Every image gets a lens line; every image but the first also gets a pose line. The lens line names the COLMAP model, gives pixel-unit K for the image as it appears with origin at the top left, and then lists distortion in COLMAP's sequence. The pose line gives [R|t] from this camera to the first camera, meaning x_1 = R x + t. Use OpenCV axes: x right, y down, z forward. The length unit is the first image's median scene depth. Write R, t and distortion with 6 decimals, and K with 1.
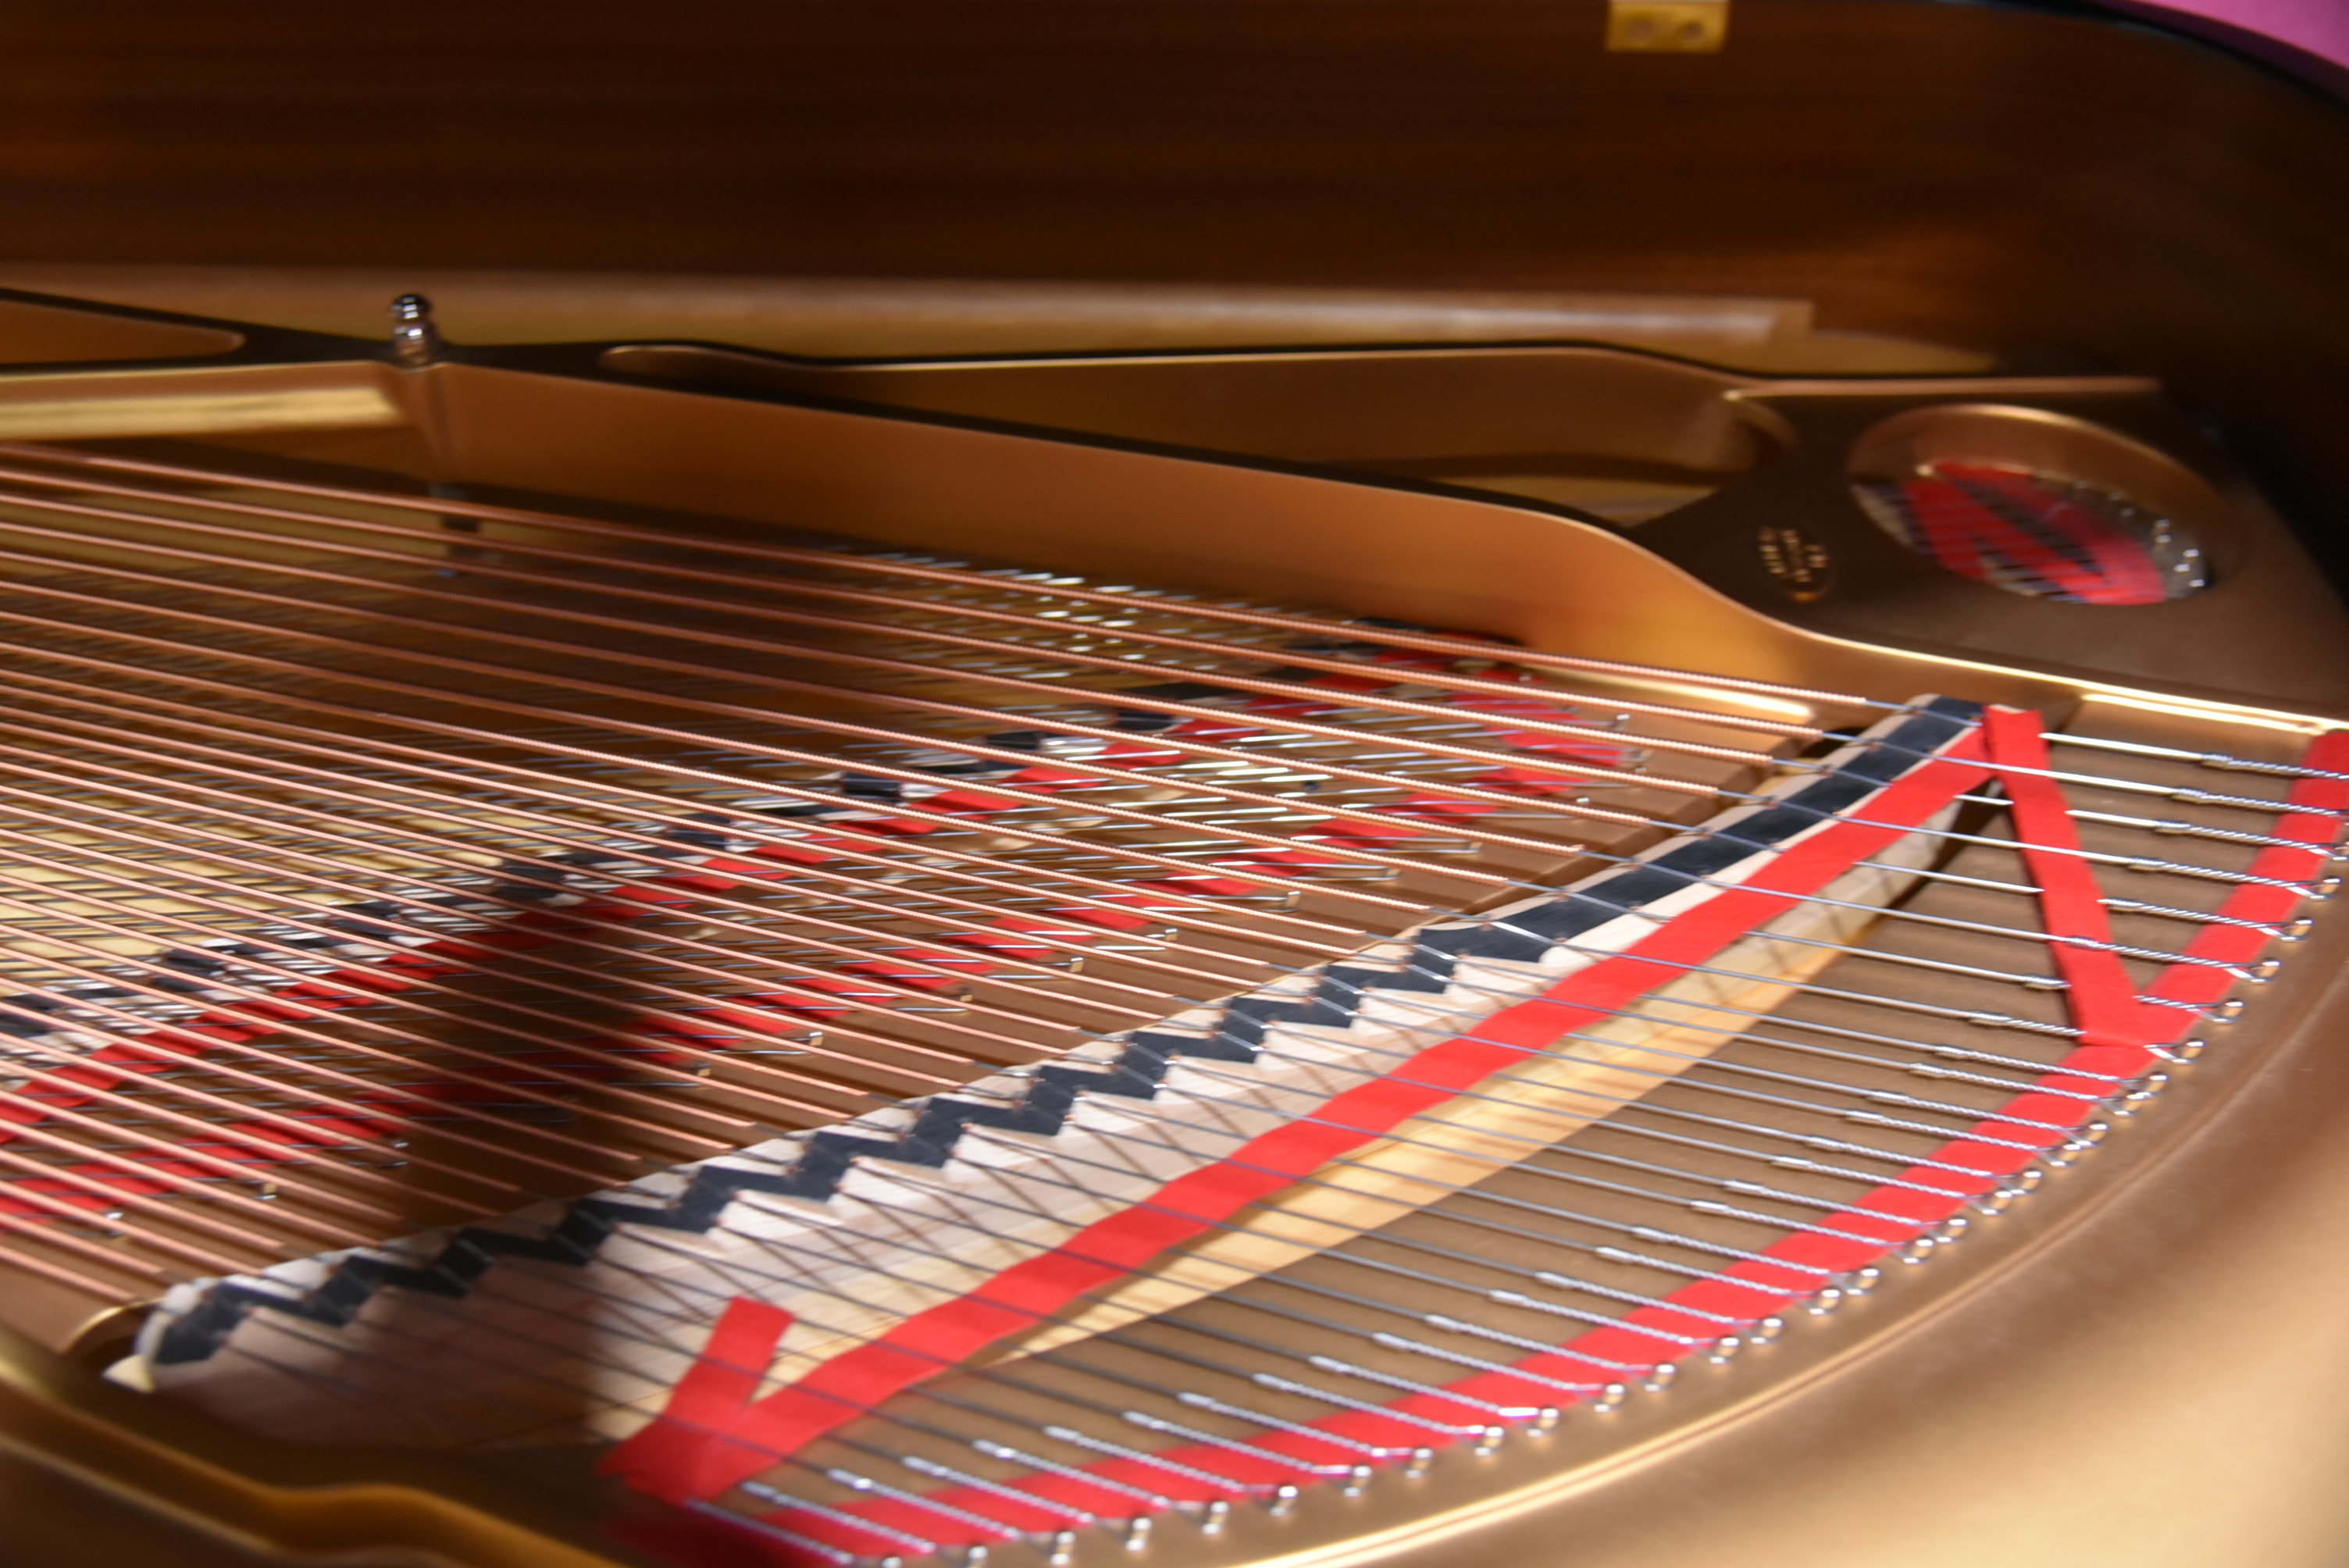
lens RADIAL K [[2222.3, 0, 1164.0], [0, 2222.3, 821.9], [0, 0, 1]] dist [-0.059002, 0.035632]
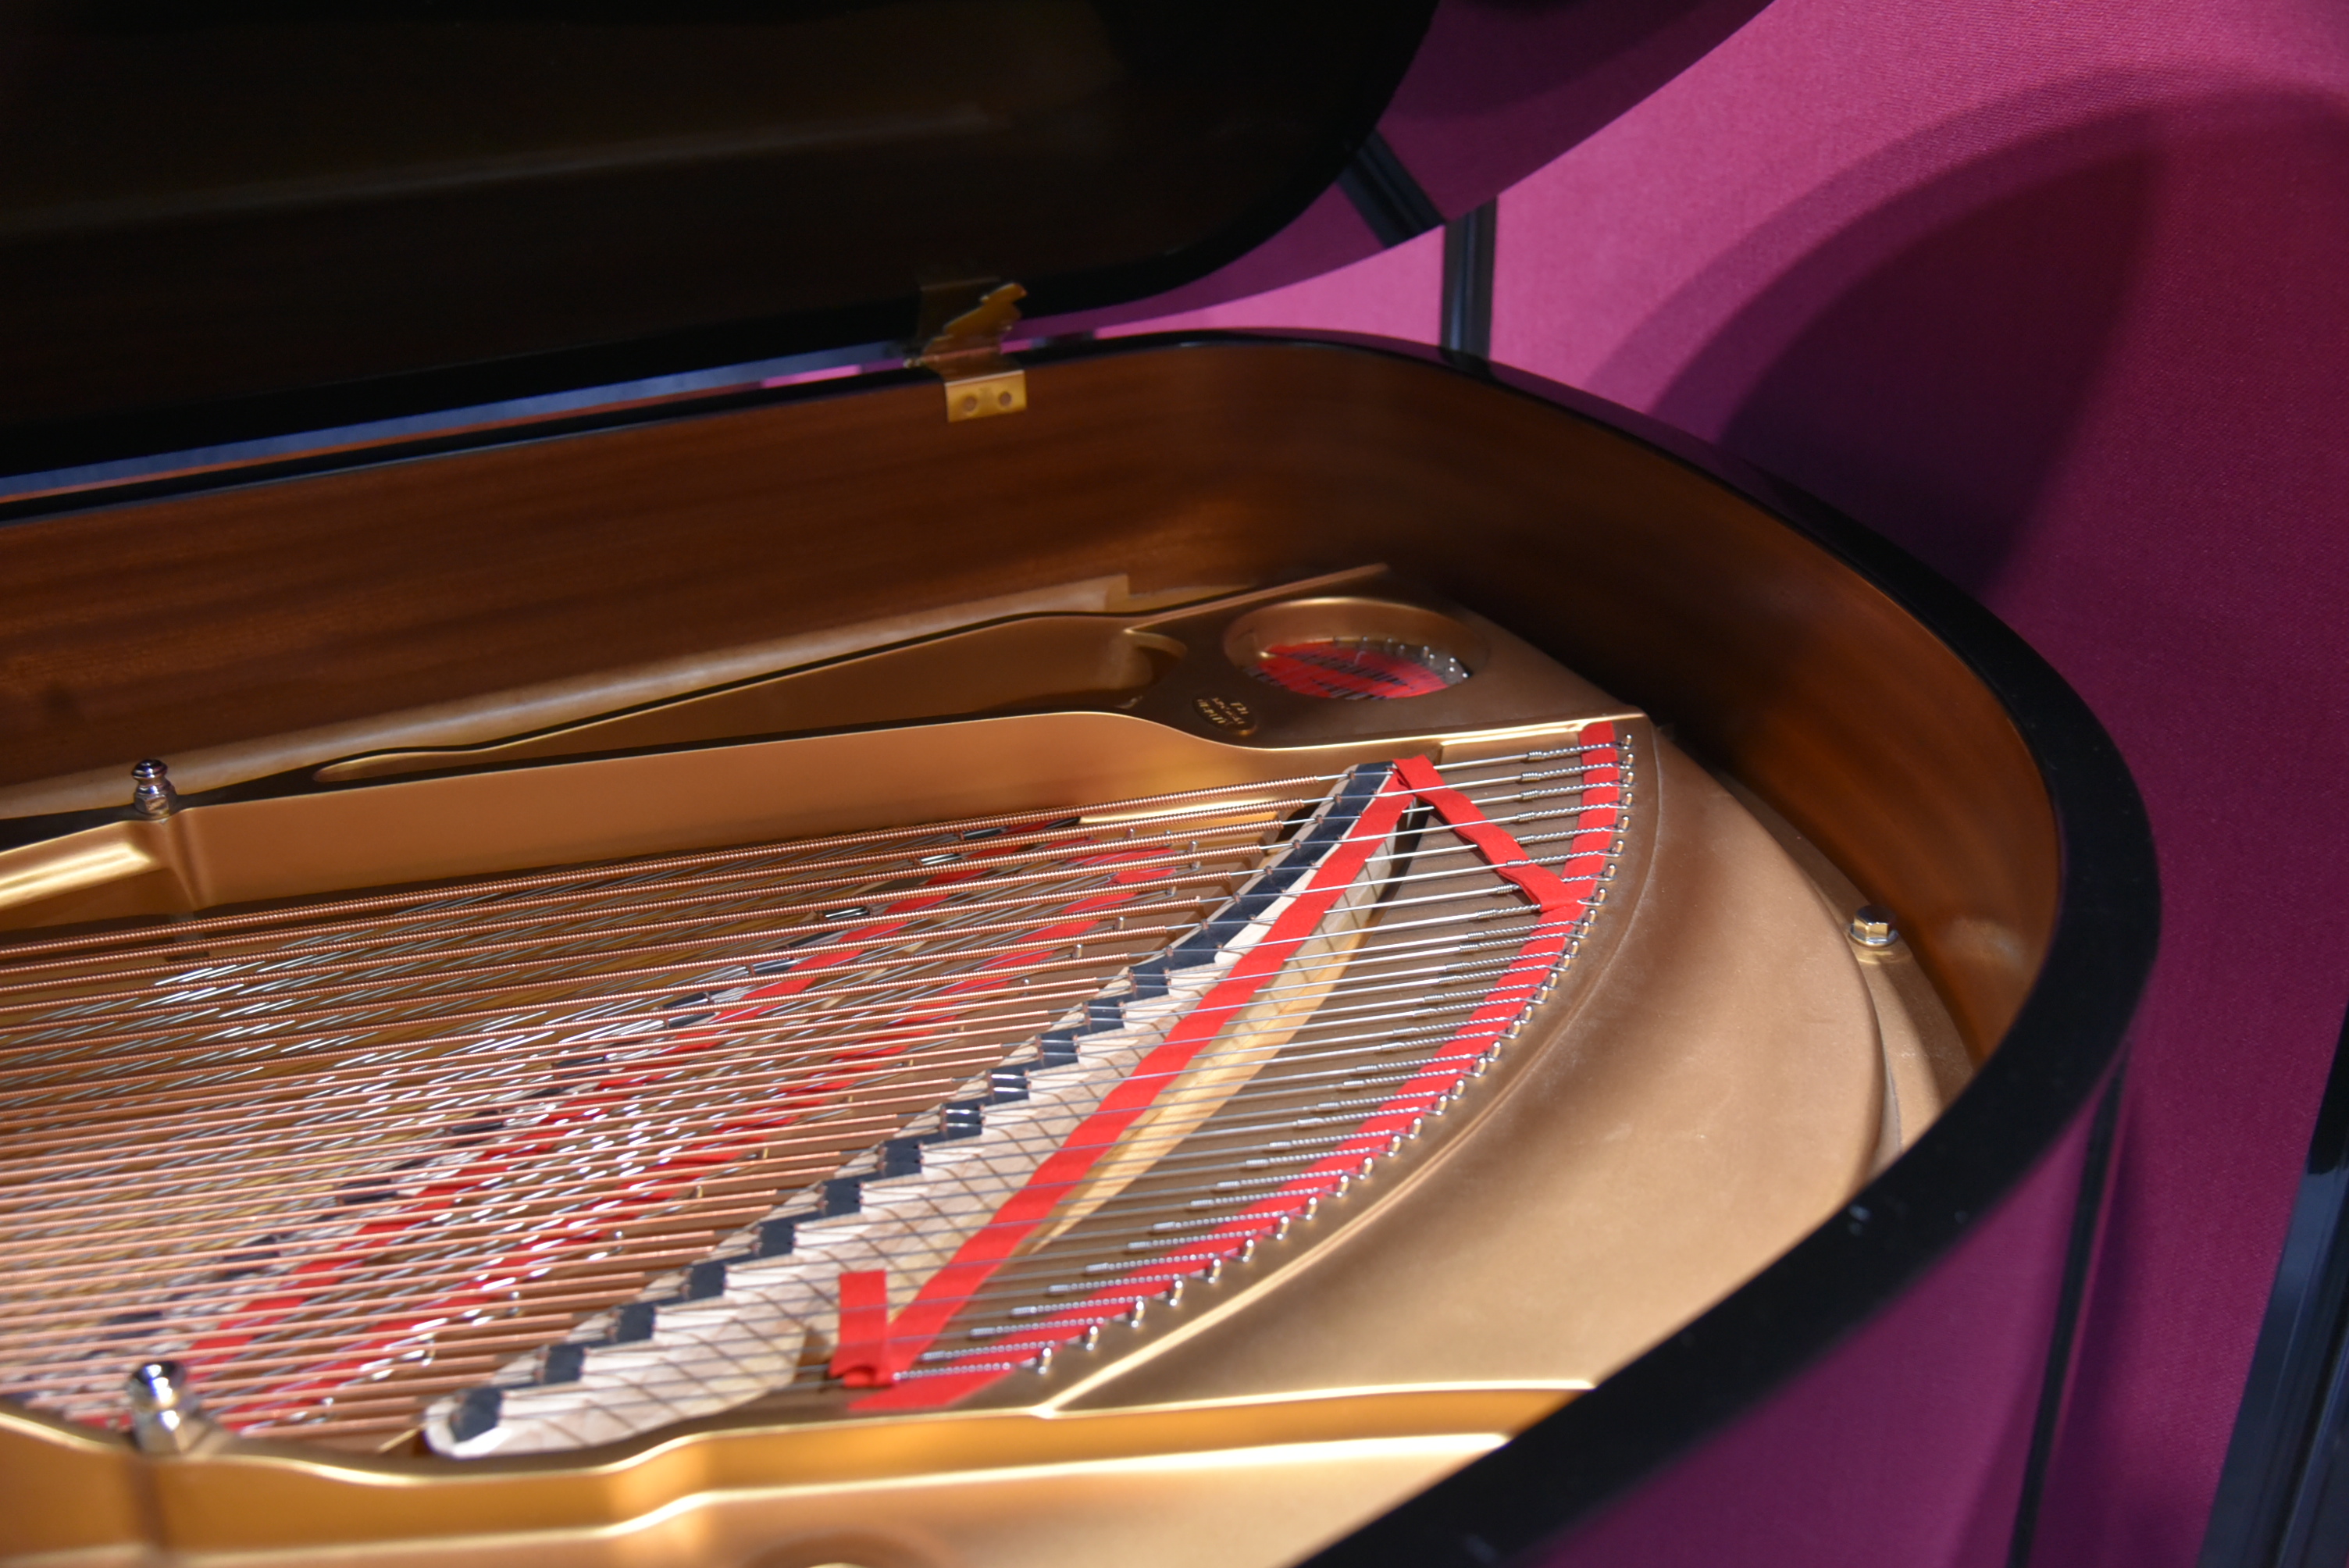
lens RADIAL K [[2222.3, 0, 1164.0], [0, 2222.3, 821.9], [0, 0, 1]] dist [-0.059002, 0.035632]
pose [[0.895505, -0.231353, 0.380193, -0.364844], [0.298316, 0.945979, -0.127010, 0.136463], [-0.330271, 0.227155, 0.916145, -0.348194]]
